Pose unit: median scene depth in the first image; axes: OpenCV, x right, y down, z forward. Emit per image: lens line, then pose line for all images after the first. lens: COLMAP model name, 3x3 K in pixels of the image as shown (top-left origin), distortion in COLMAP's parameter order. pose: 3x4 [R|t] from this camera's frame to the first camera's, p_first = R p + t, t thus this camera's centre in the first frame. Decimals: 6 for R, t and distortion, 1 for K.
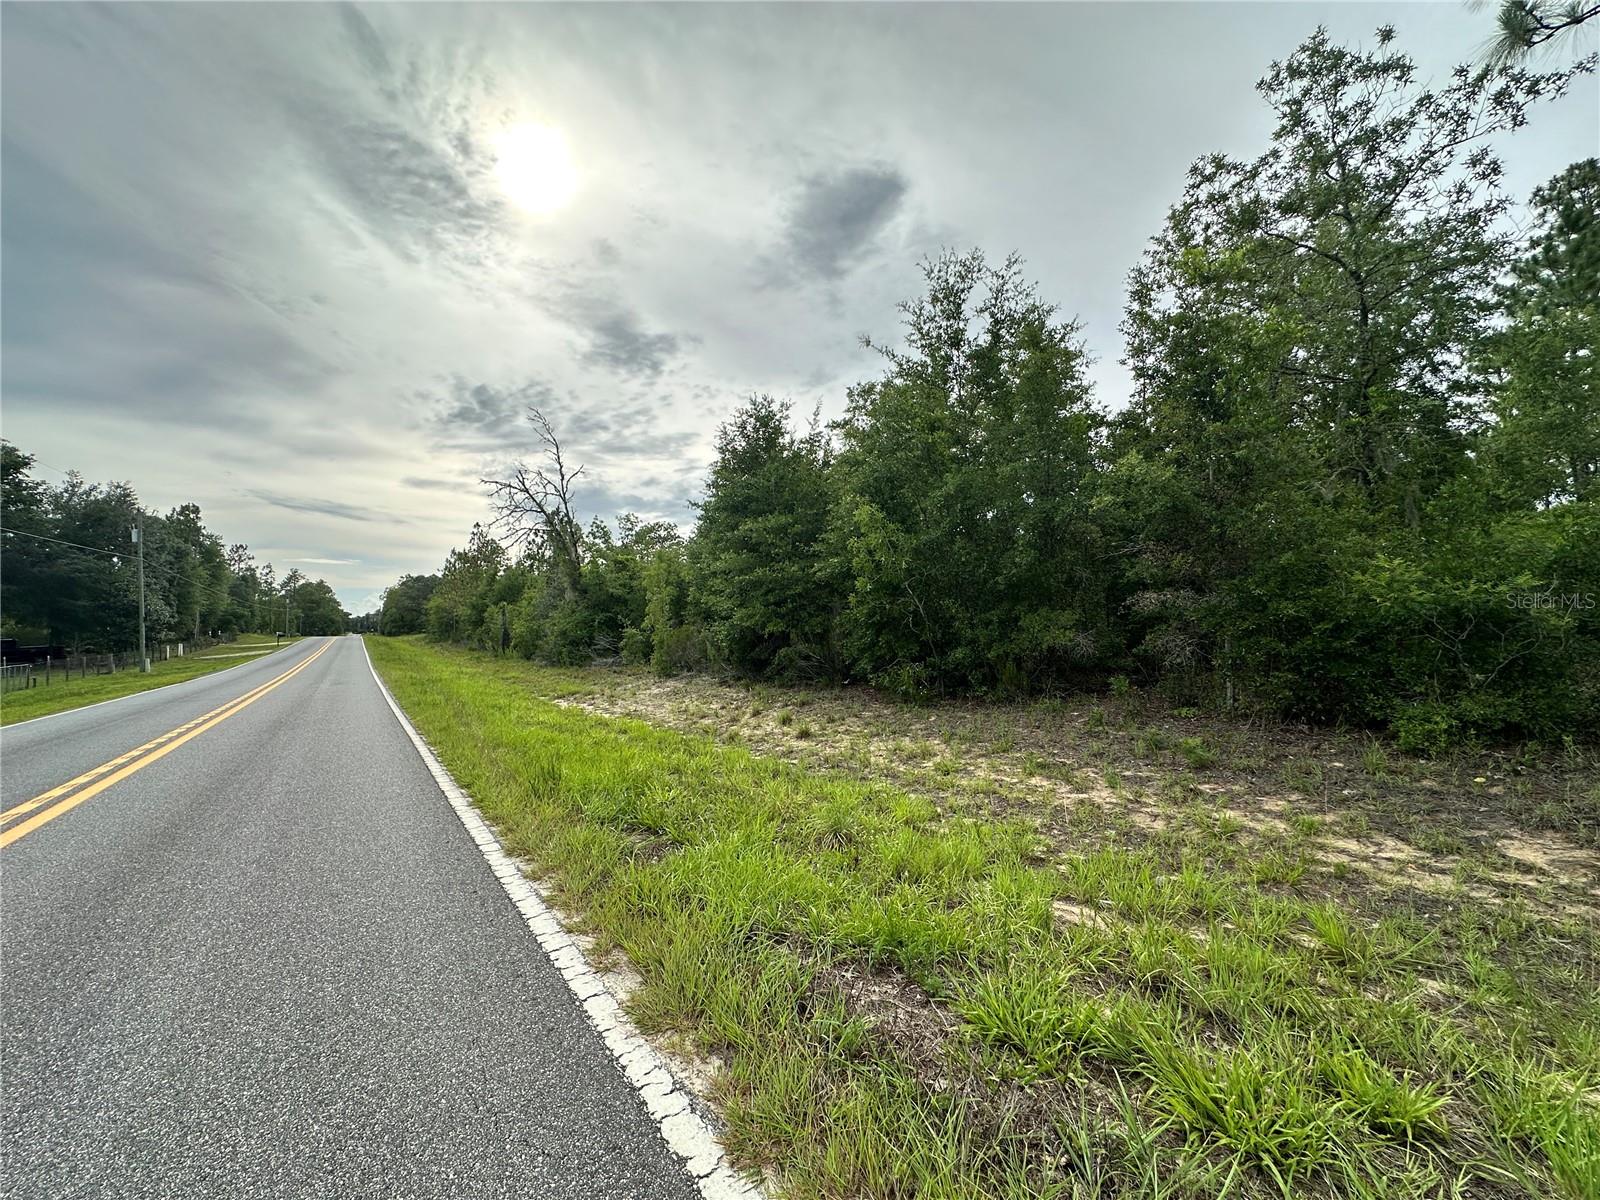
lens RADIAL K [[640.1, 0, 794.5], [0, 640.1, 600.5], [0, 0, 1]] dist [0.001600, -0.000160]
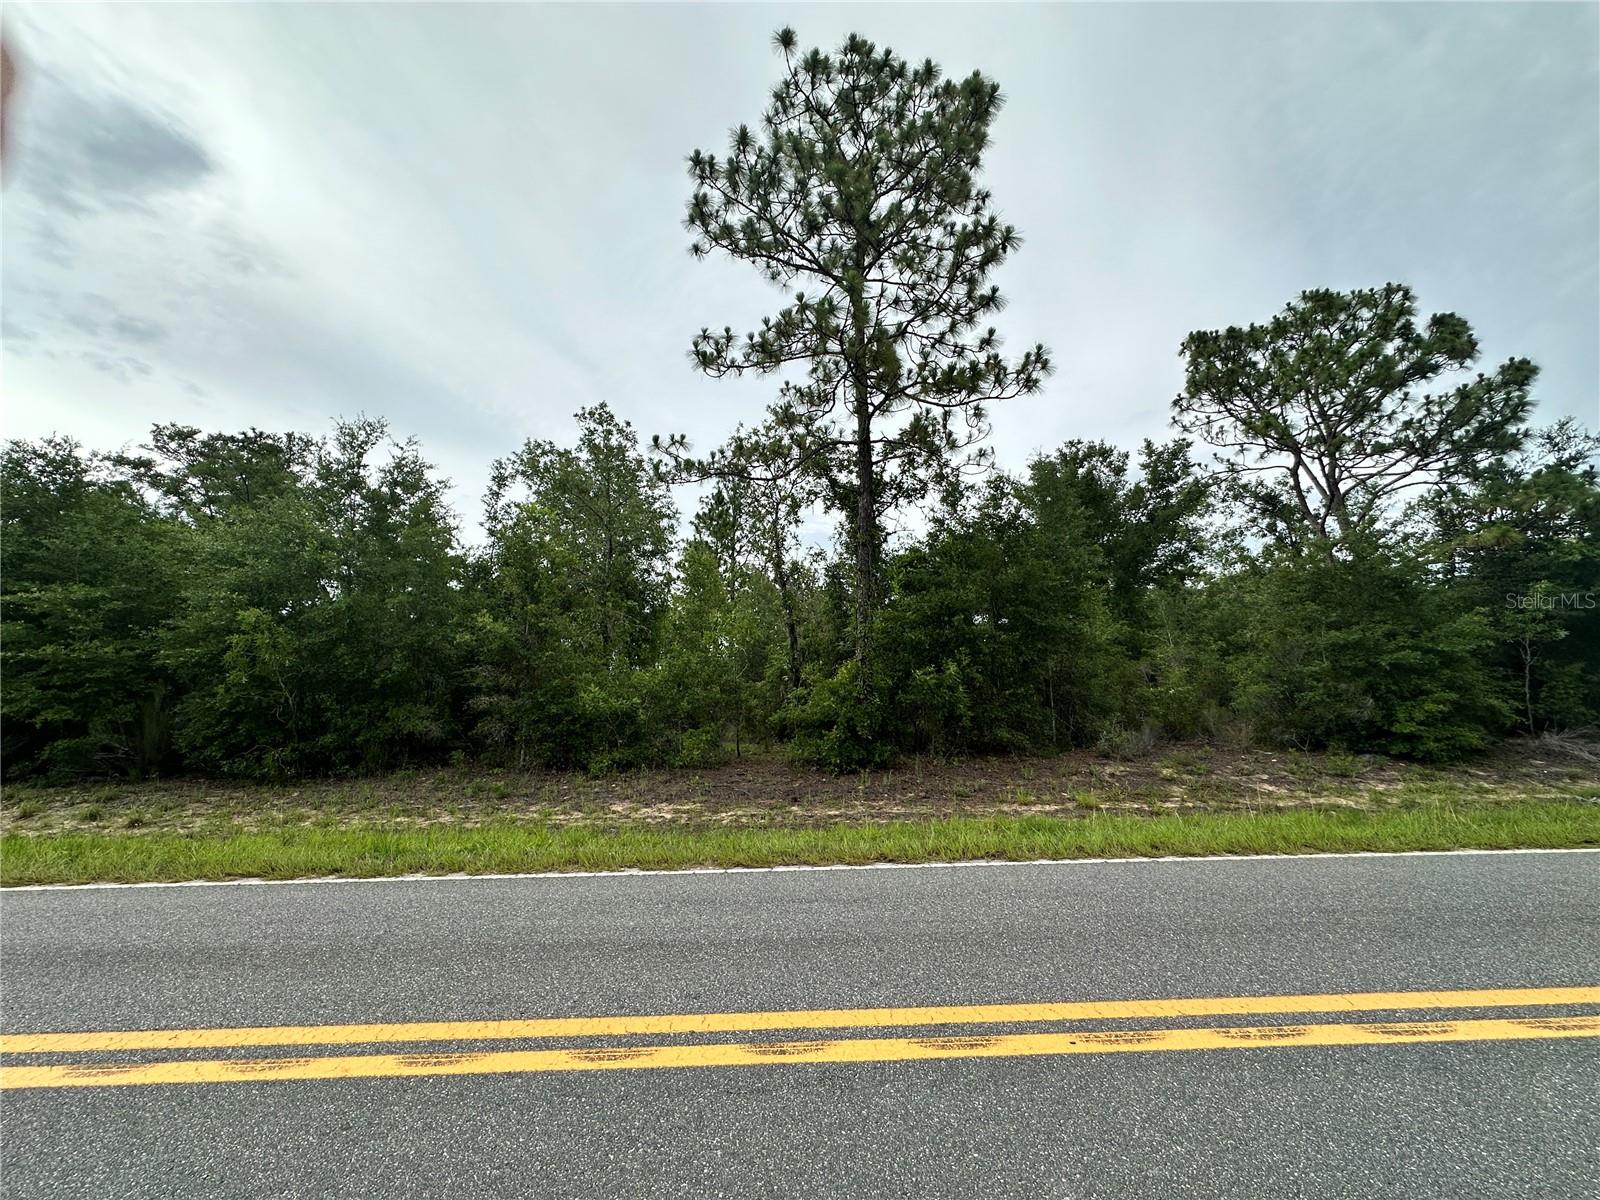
lens RADIAL K [[640.1, 0, 794.5], [0, 640.1, 600.5], [0, 0, 1]] dist [0.001600, -0.000160]
pose [[0.561237, 0.158707, 0.812296, -0.316349], [-0.042331, 0.985663, -0.163331, -0.017905], [-0.826572, 0.057282, 0.559909, -0.500752]]
